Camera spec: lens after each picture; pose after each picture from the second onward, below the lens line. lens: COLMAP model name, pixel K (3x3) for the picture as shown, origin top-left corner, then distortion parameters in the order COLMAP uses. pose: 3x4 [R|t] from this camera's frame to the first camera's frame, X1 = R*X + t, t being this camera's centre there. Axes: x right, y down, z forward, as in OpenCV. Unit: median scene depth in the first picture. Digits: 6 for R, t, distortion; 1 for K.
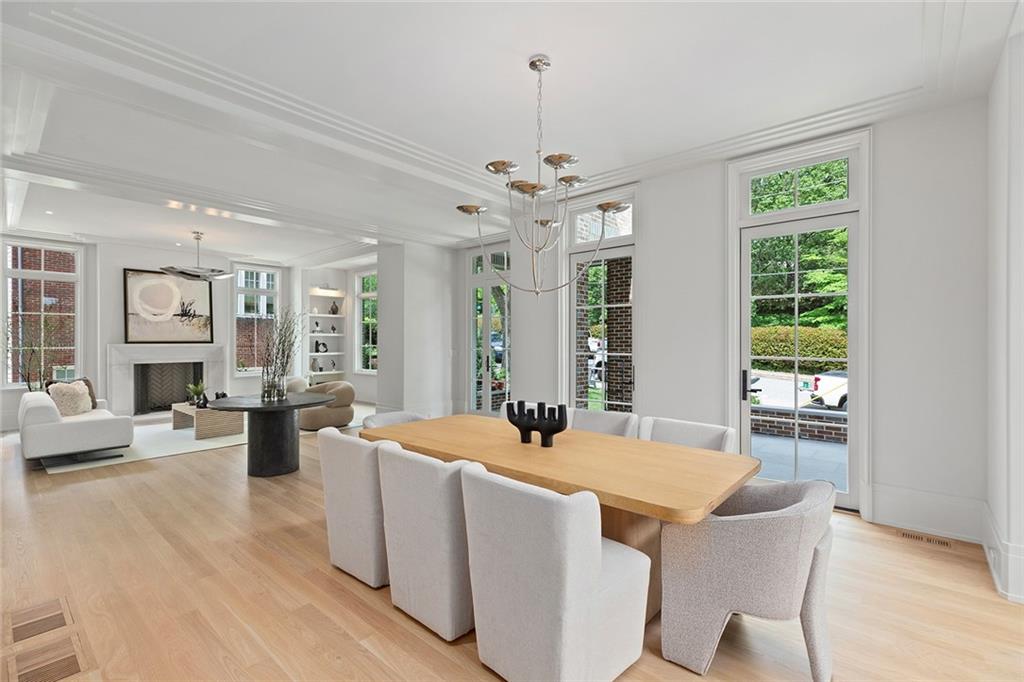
lens RADIAL K [[451.4, 0, 508.5], [0, 451.4, 340.9], [0, 0, 1]] dist [0.000352, 0.000435]
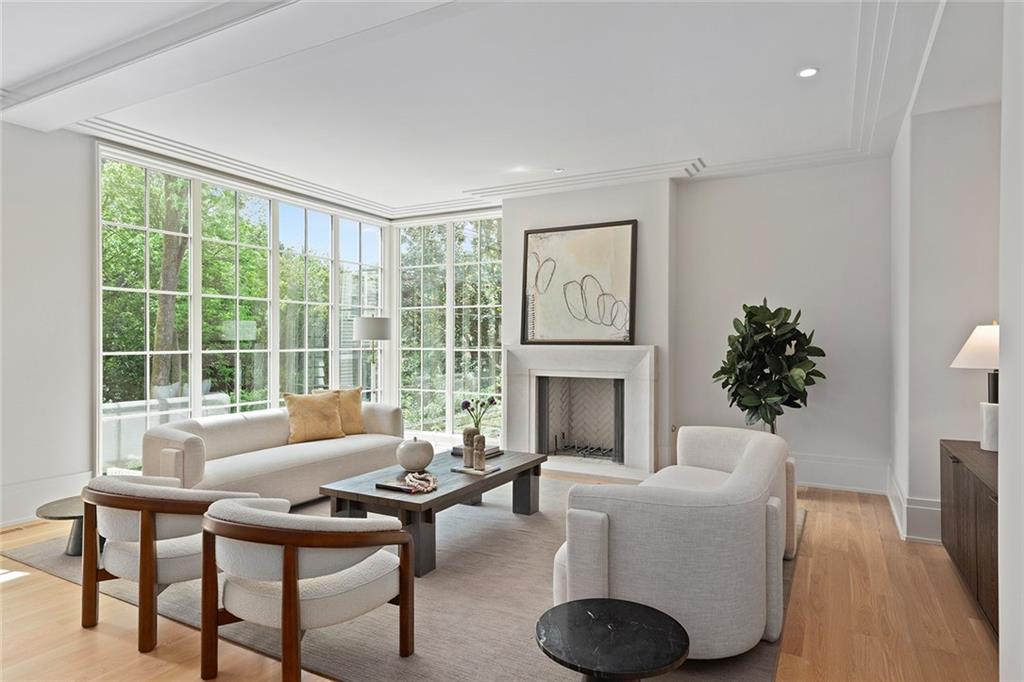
lens RADIAL K [[586.1, 0, 509.4], [0, 586.1, 339.7], [0, 0, 1]] dist [0.007495, 0.000717]
pose [[0.228066, 0.006984, -0.973621, -0.017375], [0.001784, 0.999970, 0.007590, -0.006679], [0.973644, -0.003468, 0.228047, 0.702949]]
